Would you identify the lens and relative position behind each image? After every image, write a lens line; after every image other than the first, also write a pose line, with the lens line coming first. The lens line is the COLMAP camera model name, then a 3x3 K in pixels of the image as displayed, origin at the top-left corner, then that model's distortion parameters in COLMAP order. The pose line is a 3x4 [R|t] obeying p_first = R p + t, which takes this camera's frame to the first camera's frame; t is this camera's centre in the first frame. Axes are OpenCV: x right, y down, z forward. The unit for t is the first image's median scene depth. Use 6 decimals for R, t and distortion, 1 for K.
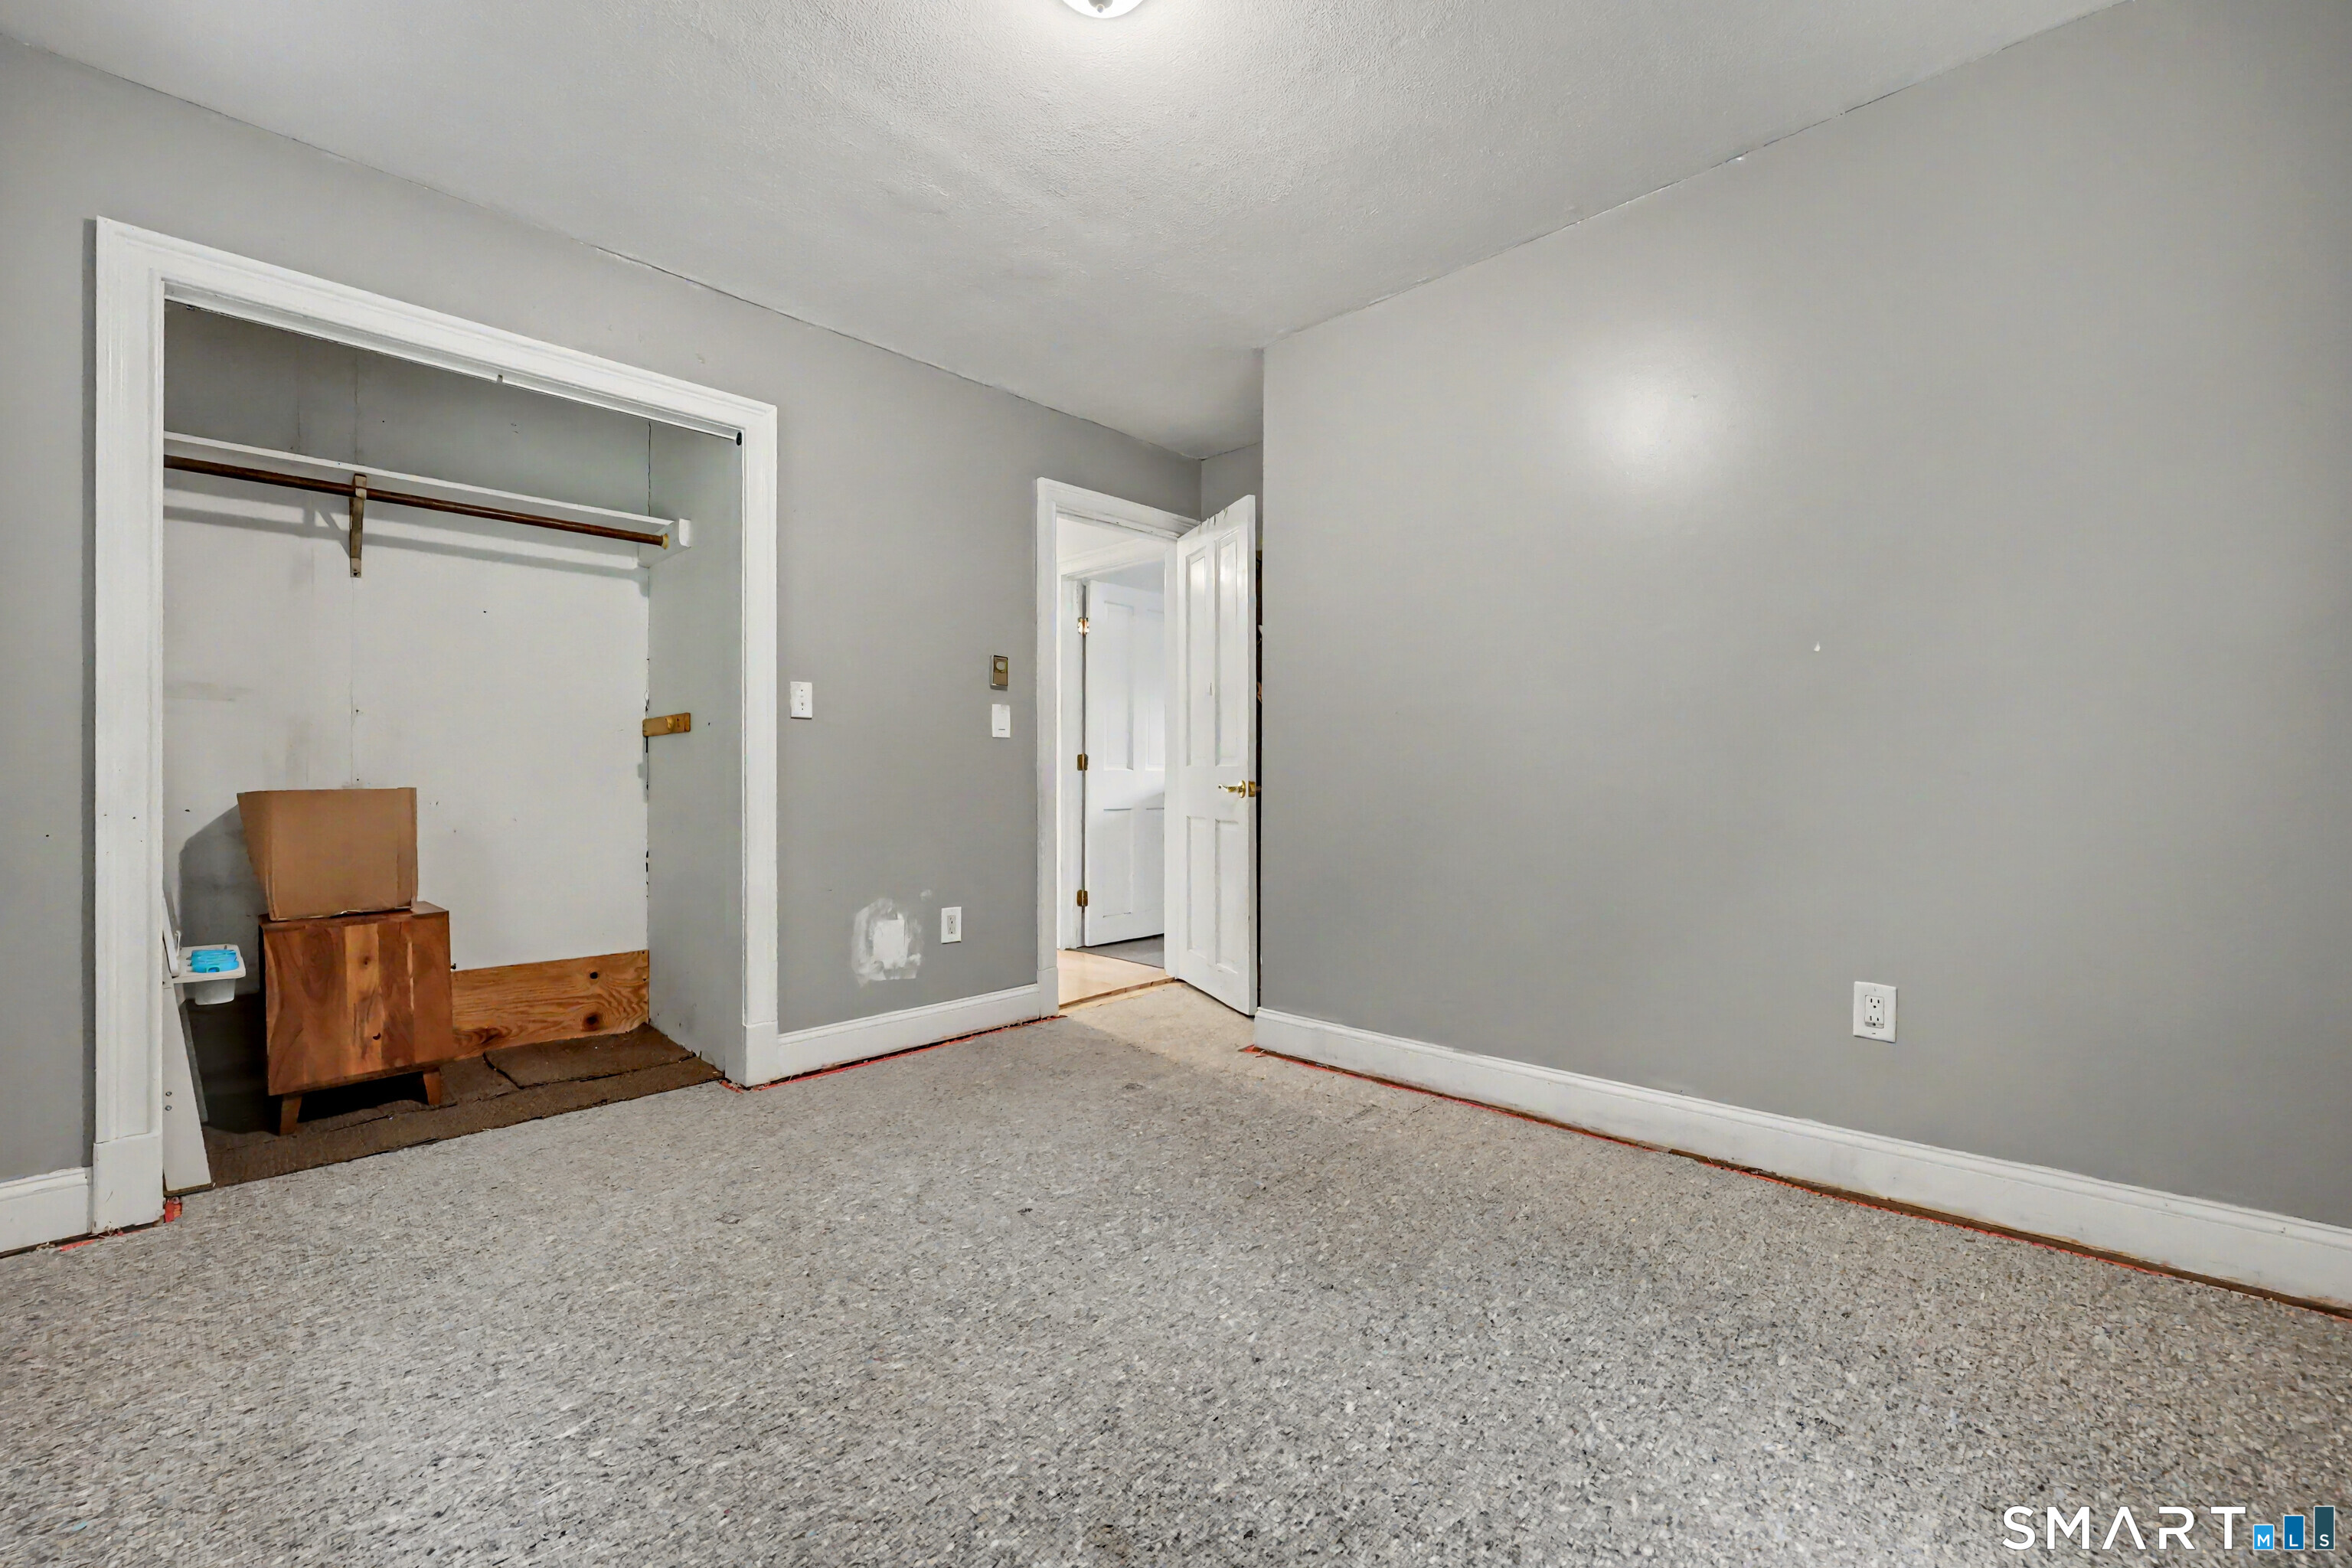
lens RADIAL K [[960.2, 0, 1186.5], [0, 960.2, 779.0], [0, 0, 1]] dist [-0.002136, 0.000106]
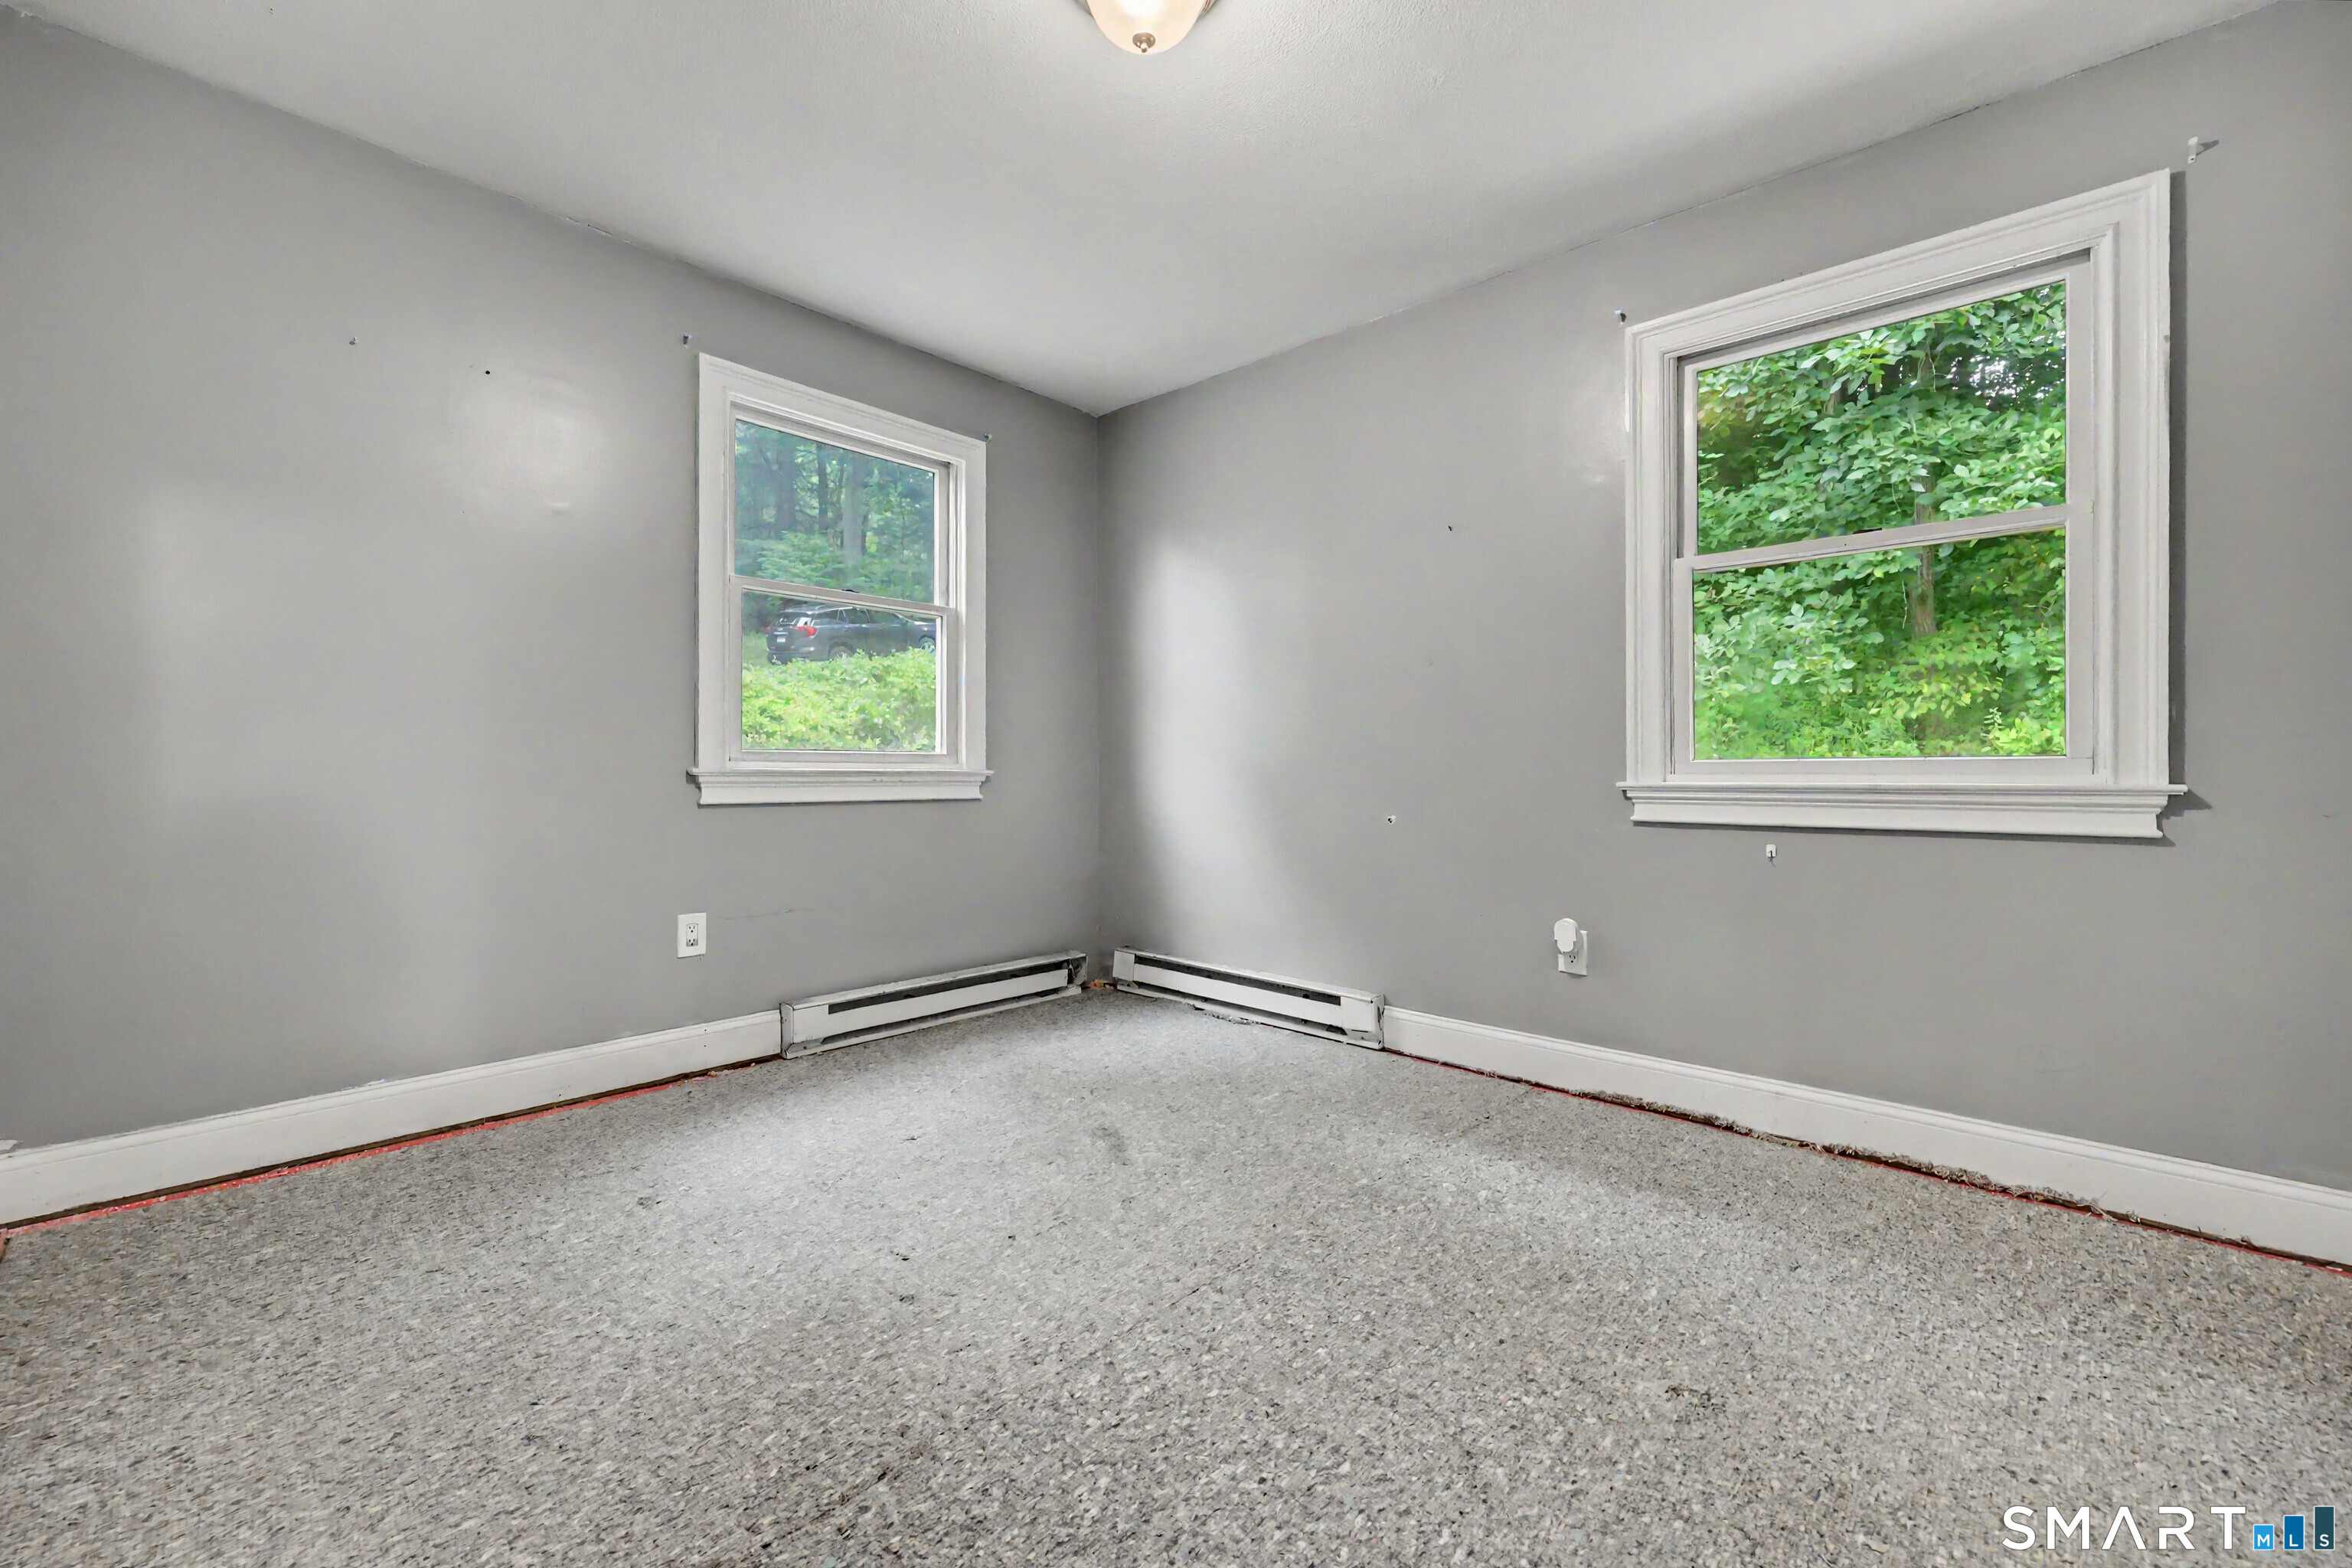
lens RADIAL K [[960.2, 0, 1186.5], [0, 960.2, 779.0], [0, 0, 1]] dist [-0.002136, 0.000106]
pose [[-0.999835, 0.000235, -0.018166, -0.120321], [0.000124, 0.999981, 0.006117, 0.010709], [0.018167, 0.006114, -0.999816, 2.079048]]
